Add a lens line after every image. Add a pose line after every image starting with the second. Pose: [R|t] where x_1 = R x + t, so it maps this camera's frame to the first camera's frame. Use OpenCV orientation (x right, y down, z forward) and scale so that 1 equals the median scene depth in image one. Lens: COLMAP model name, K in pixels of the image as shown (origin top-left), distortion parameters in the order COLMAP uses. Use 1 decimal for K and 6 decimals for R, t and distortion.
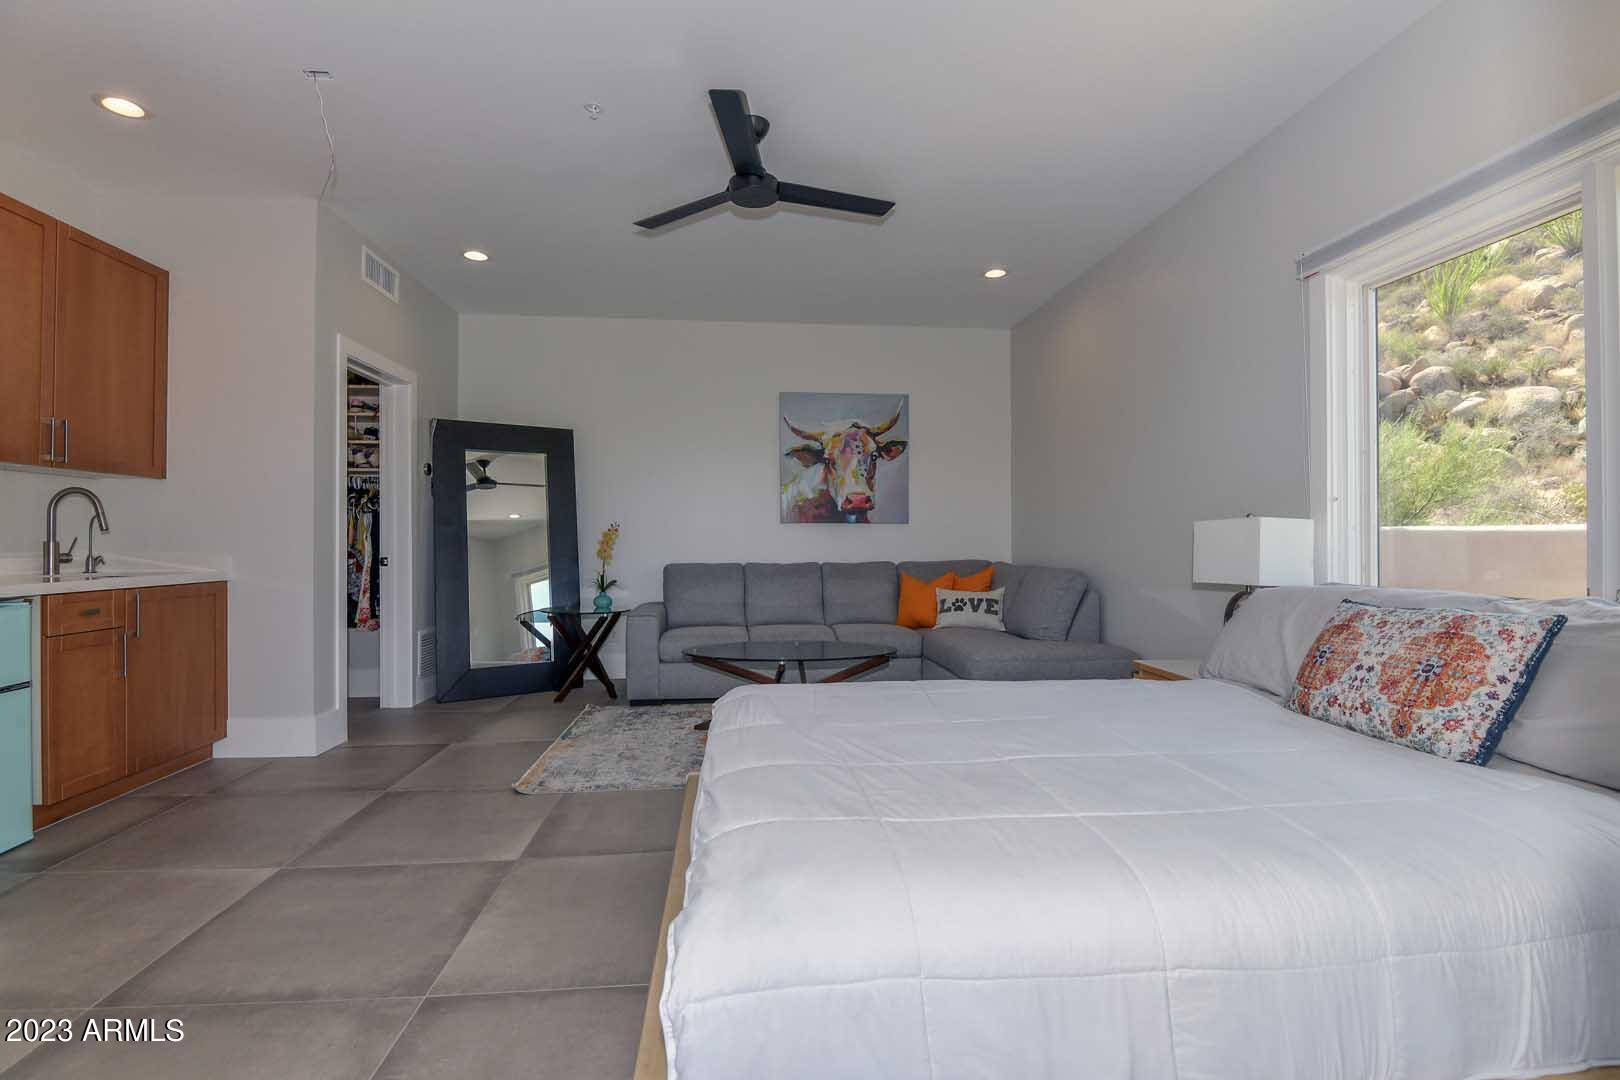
lens RADIAL K [[741.1, 0, 810.0], [0, 741.1, 540.0], [0, 0, 1]] dist [0.007743, -0.022294]
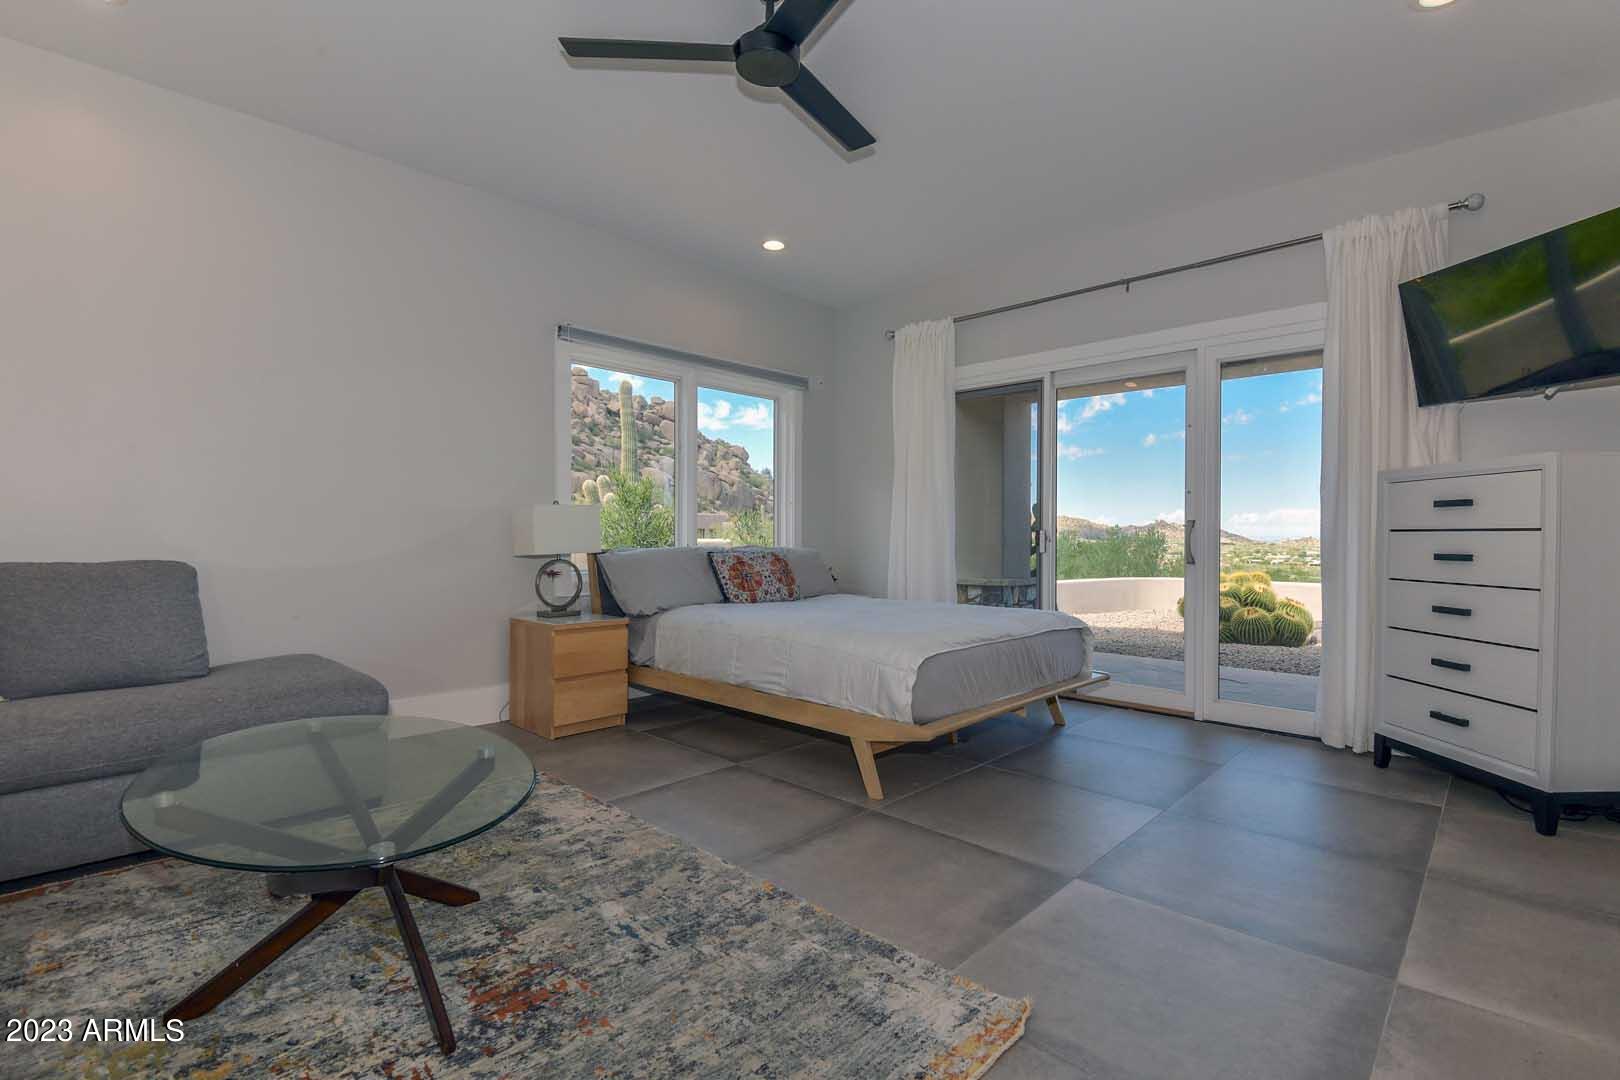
lens RADIAL K [[740.7, 0, 803.5], [0, 740.7, 535.7], [0, 0, 1]] dist [0.001200, -0.020022]
pose [[-0.643813, -0.001607, 0.765181, -0.383064], [-0.001207, 0.999999, 0.001085, 0.012515], [-0.765182, -0.000225, -0.643814, 0.809247]]
